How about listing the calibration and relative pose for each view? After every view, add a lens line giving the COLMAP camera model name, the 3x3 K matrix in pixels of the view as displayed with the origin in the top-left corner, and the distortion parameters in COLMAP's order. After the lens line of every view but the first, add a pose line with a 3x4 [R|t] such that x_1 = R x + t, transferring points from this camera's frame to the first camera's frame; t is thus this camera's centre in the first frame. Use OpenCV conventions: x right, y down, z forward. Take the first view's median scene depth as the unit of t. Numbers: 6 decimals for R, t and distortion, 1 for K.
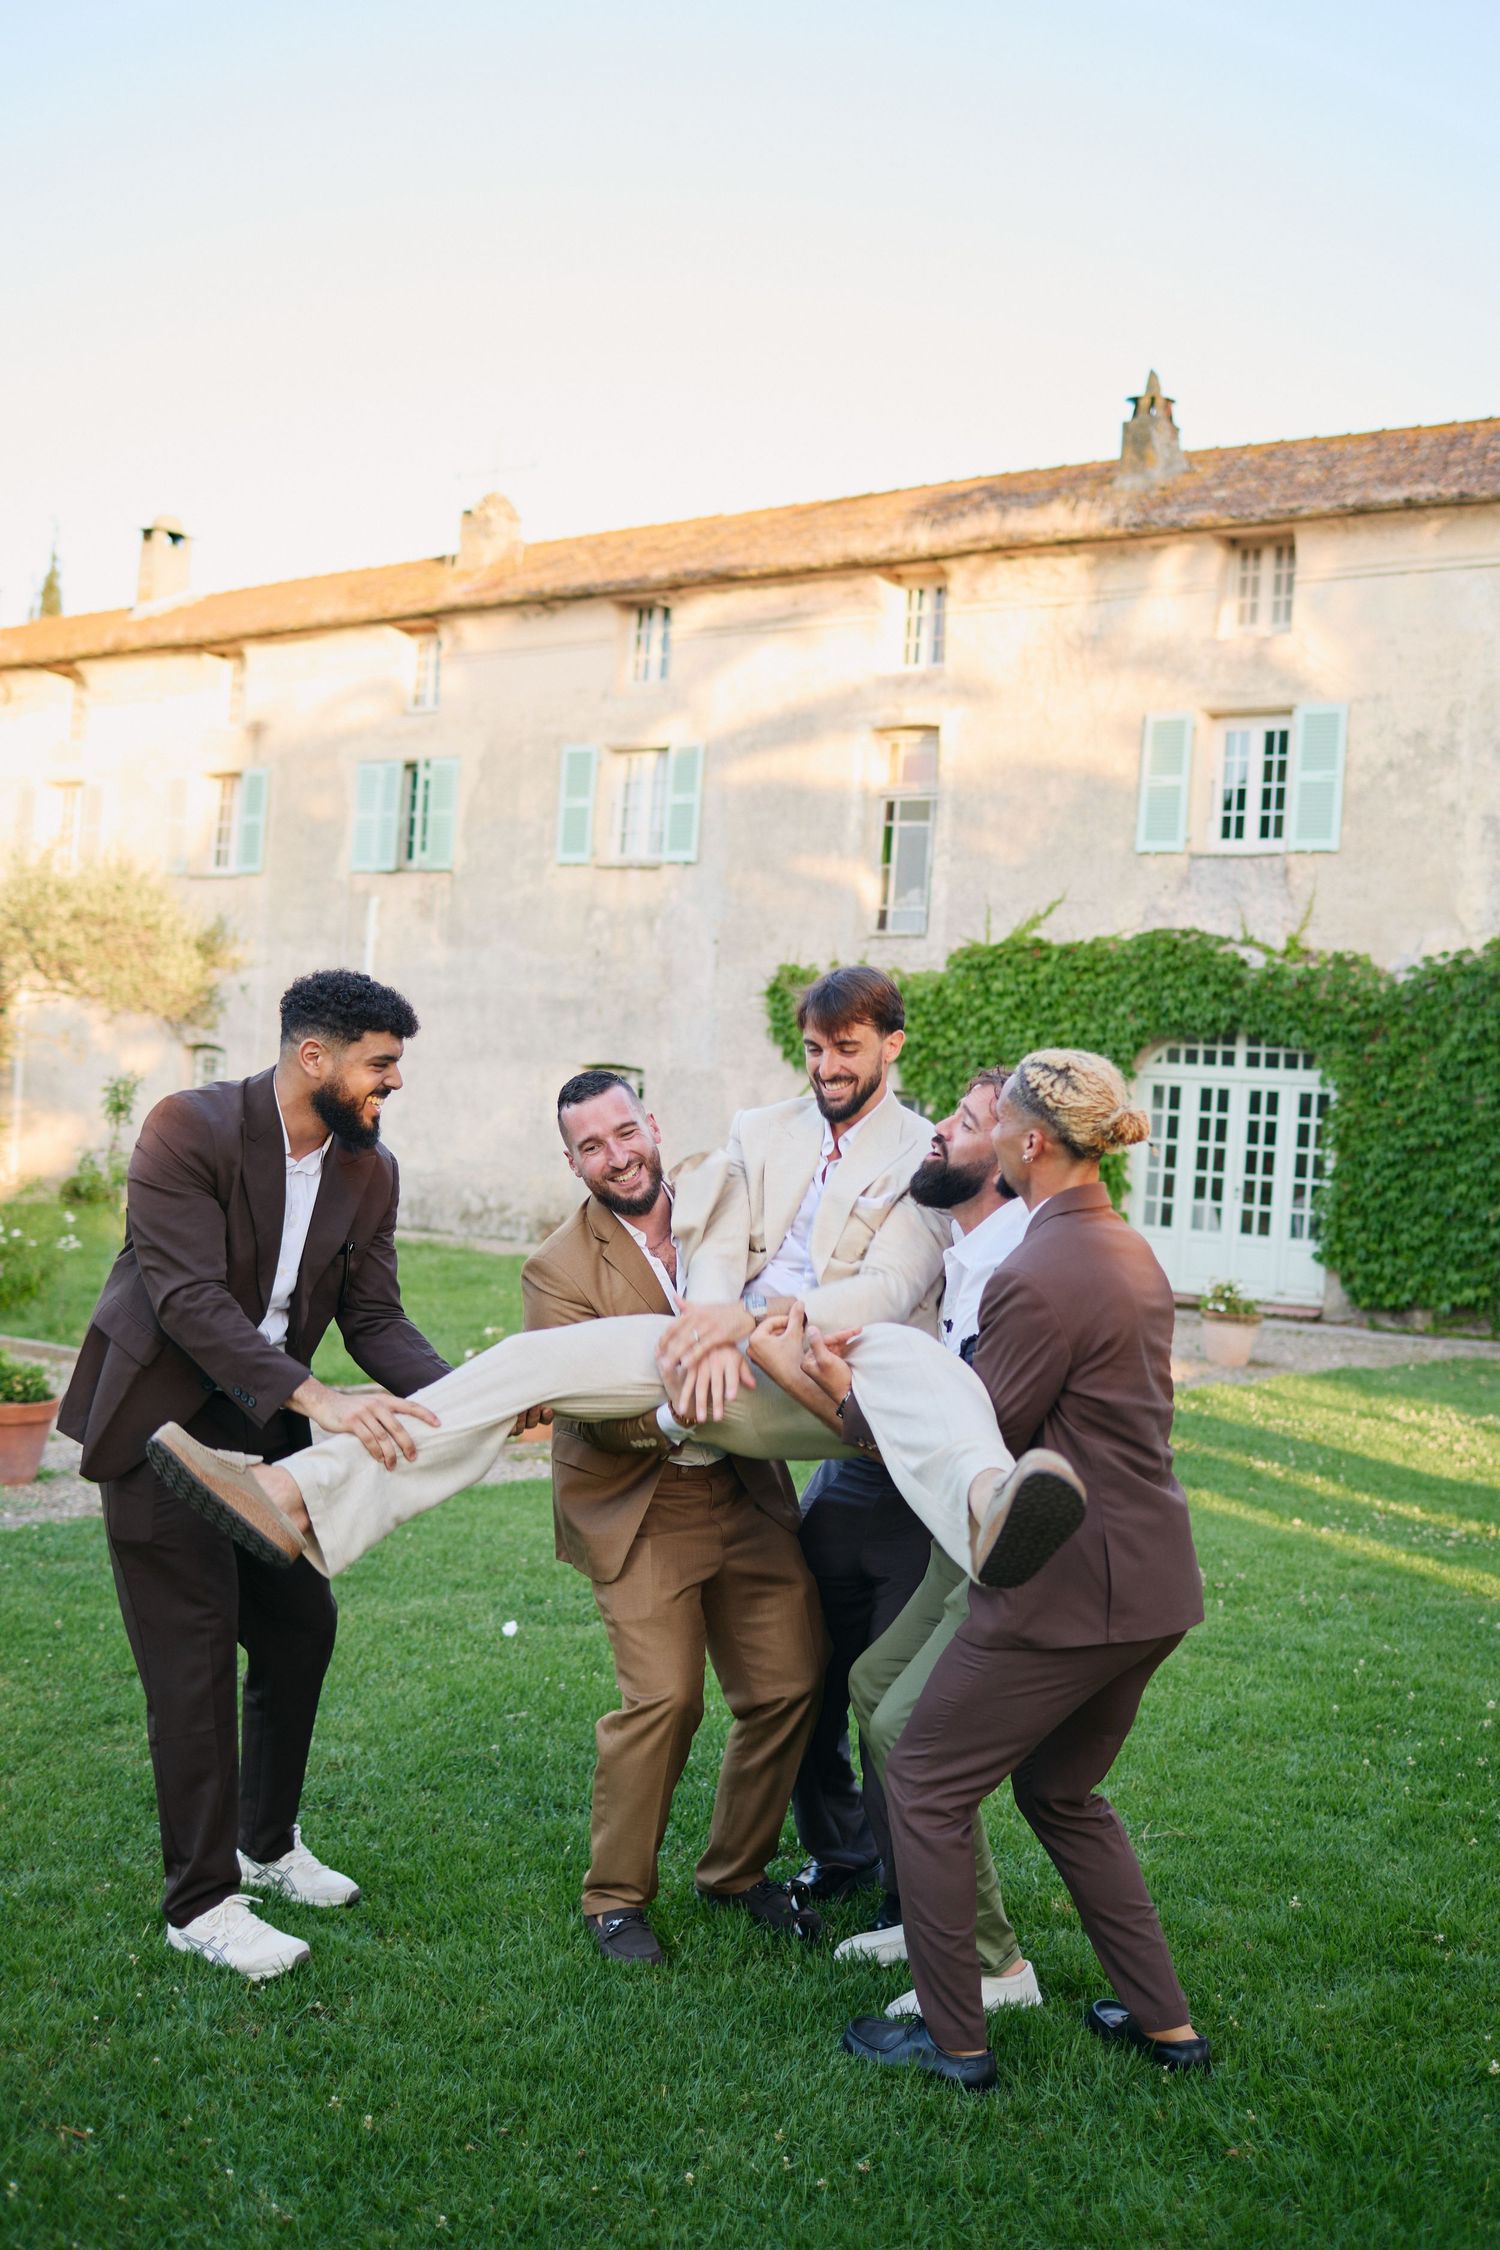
lens RADIAL K [[2327.9, 0, 790.0], [0, 2327.9, 1123.3], [0, 0, 1]] dist [-0.100147, 0.127611]
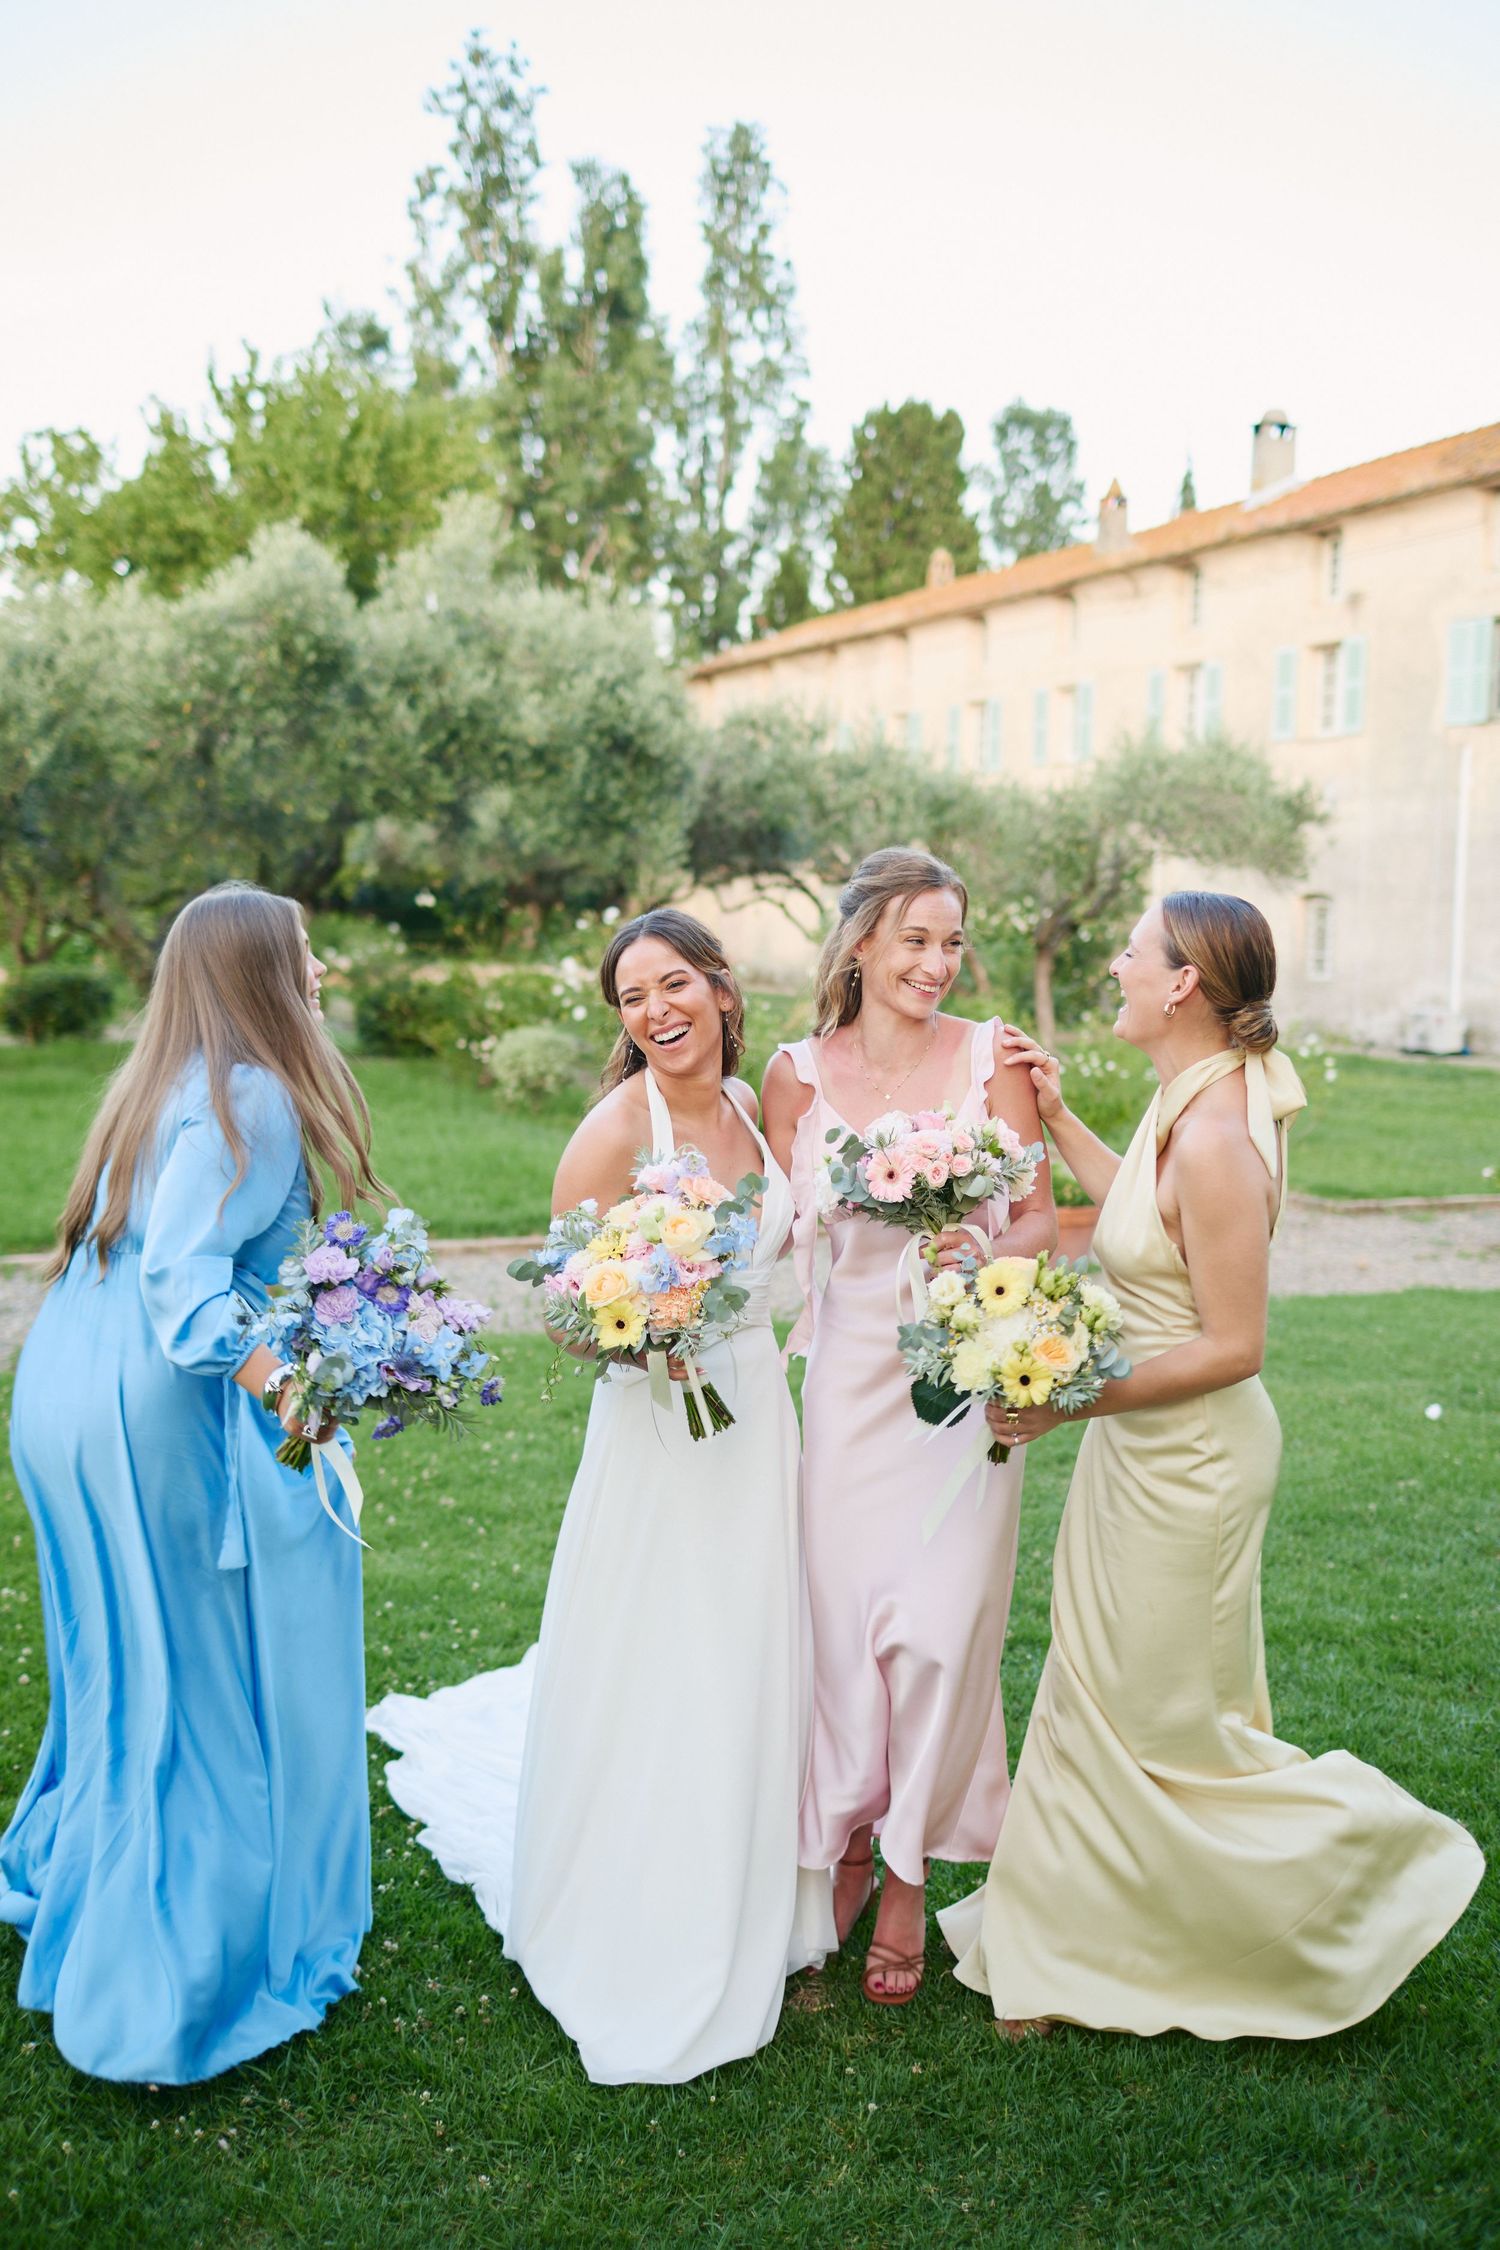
lens RADIAL K [[2126.6, 0, 744.8], [0, 2126.6, 1134.9], [0, 0, 1]] dist [-0.109971, 0.139706]
pose [[0.861767, 0.006449, -0.507263, 0.032323], [0.034436, 0.996869, 0.071174, -0.000416], [0.506134, -0.078803, 0.858847, -0.012613]]
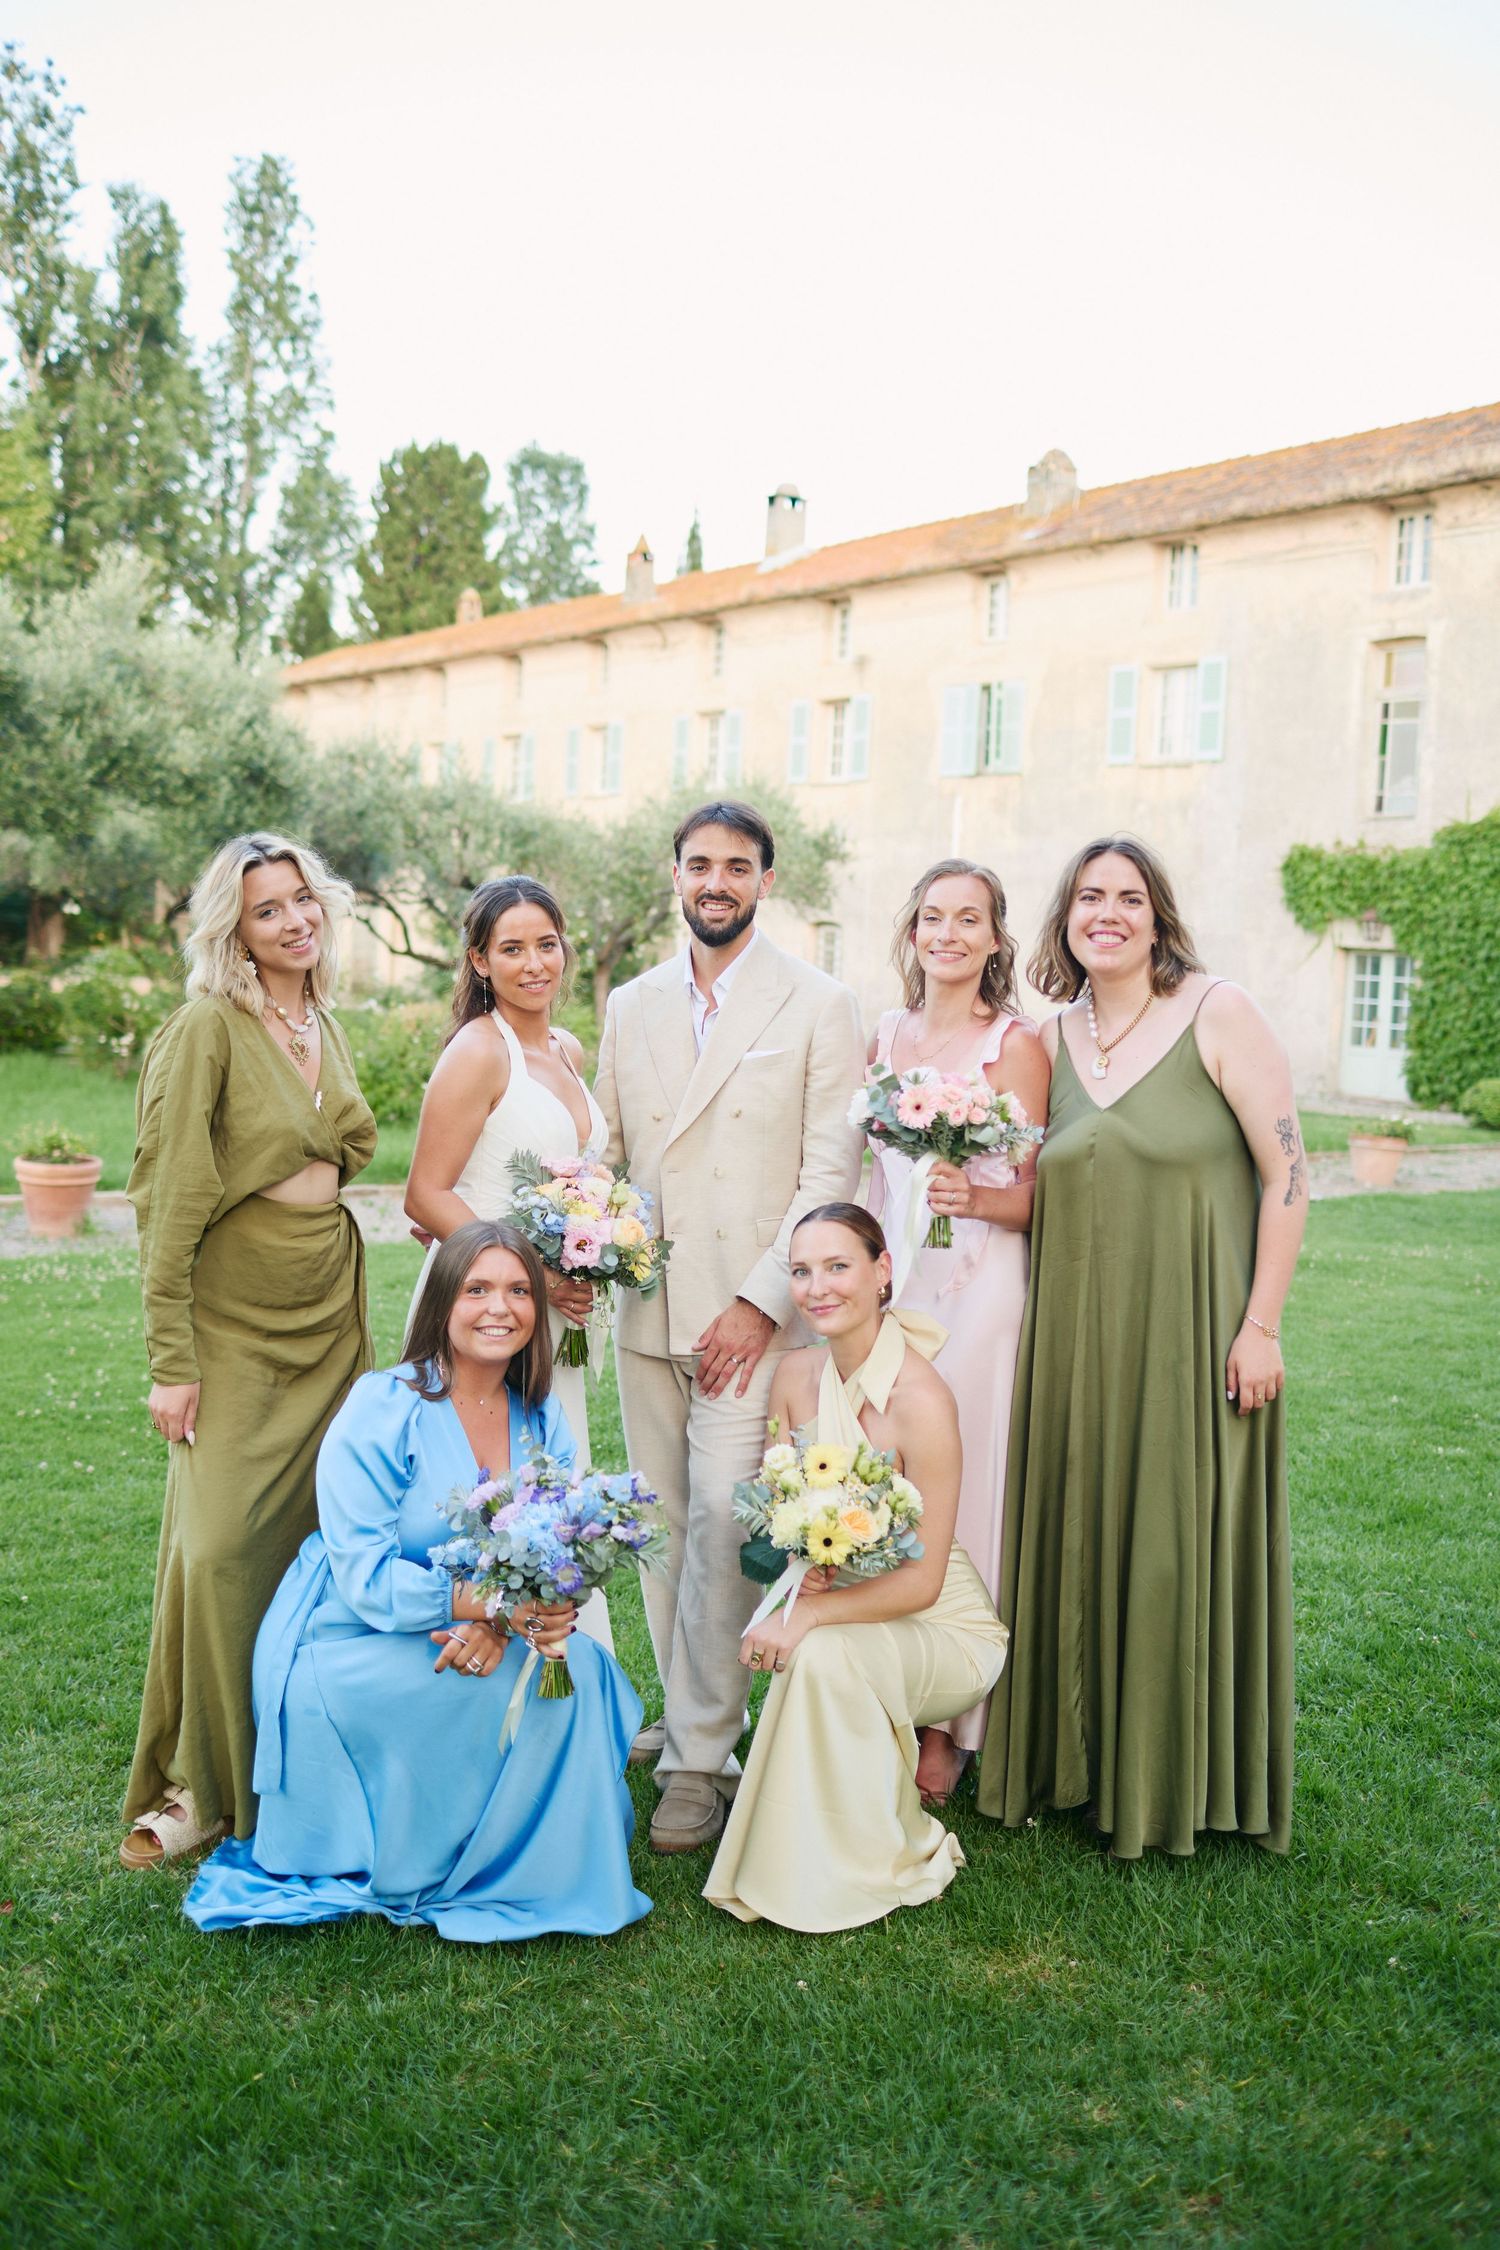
lens RADIAL K [[2117.2, 0, 725.4], [0, 2117.2, 1128.8], [0, 0, 1]] dist [-0.108850, 0.126621]
pose [[0.955492, 0.003609, -0.294995, 0.041181], [0.016147, 0.997787, 0.064505, 0.003580], [0.294575, -0.066397, 0.953319, -0.138000]]
